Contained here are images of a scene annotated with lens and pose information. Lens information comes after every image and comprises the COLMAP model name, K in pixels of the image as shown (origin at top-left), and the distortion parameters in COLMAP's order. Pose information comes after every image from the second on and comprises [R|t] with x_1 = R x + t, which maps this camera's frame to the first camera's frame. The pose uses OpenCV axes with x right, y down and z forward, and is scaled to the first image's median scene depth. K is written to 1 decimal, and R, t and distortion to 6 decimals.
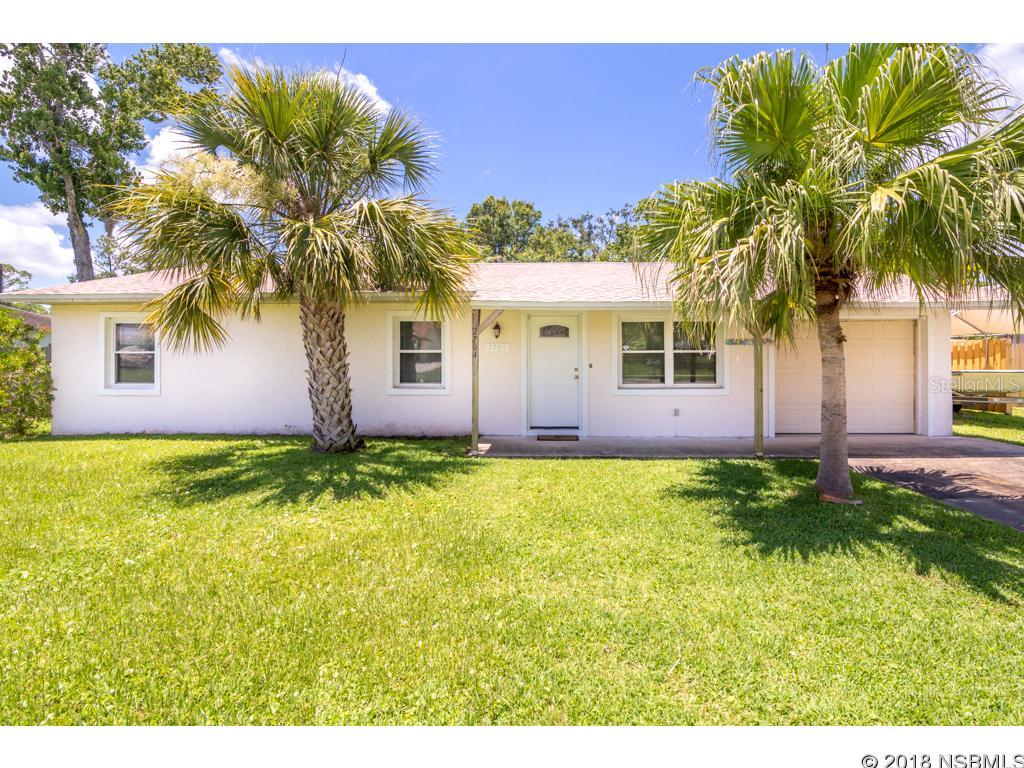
lens RADIAL K [[487.6, 0, 538.2], [0, 487.6, 350.8], [0, 0, 1]] dist [-0.023314, 0.009404]
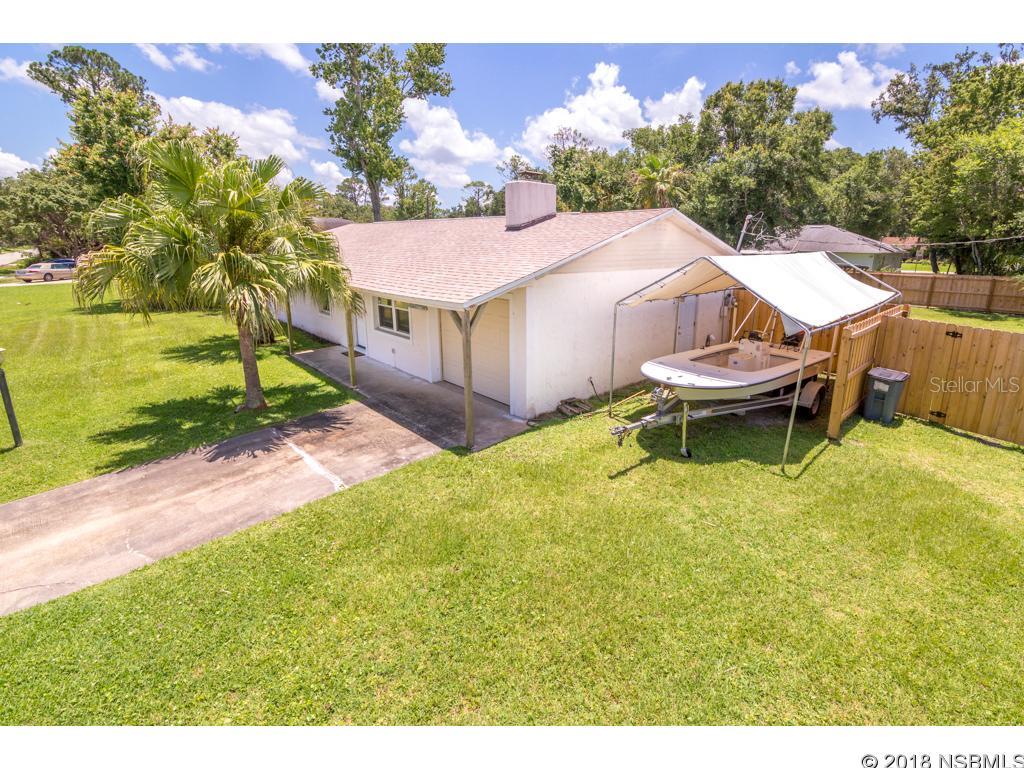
lens RADIAL K [[487.6, 0, 538.2], [0, 487.6, 350.8], [0, 0, 1]] dist [-0.023314, 0.009404]
pose [[0.689280, 0.168777, -0.704562, 1.560450], [-0.000855, 0.972676, 0.232166, -0.202430], [0.724495, -0.159425, 0.670590, 0.353337]]
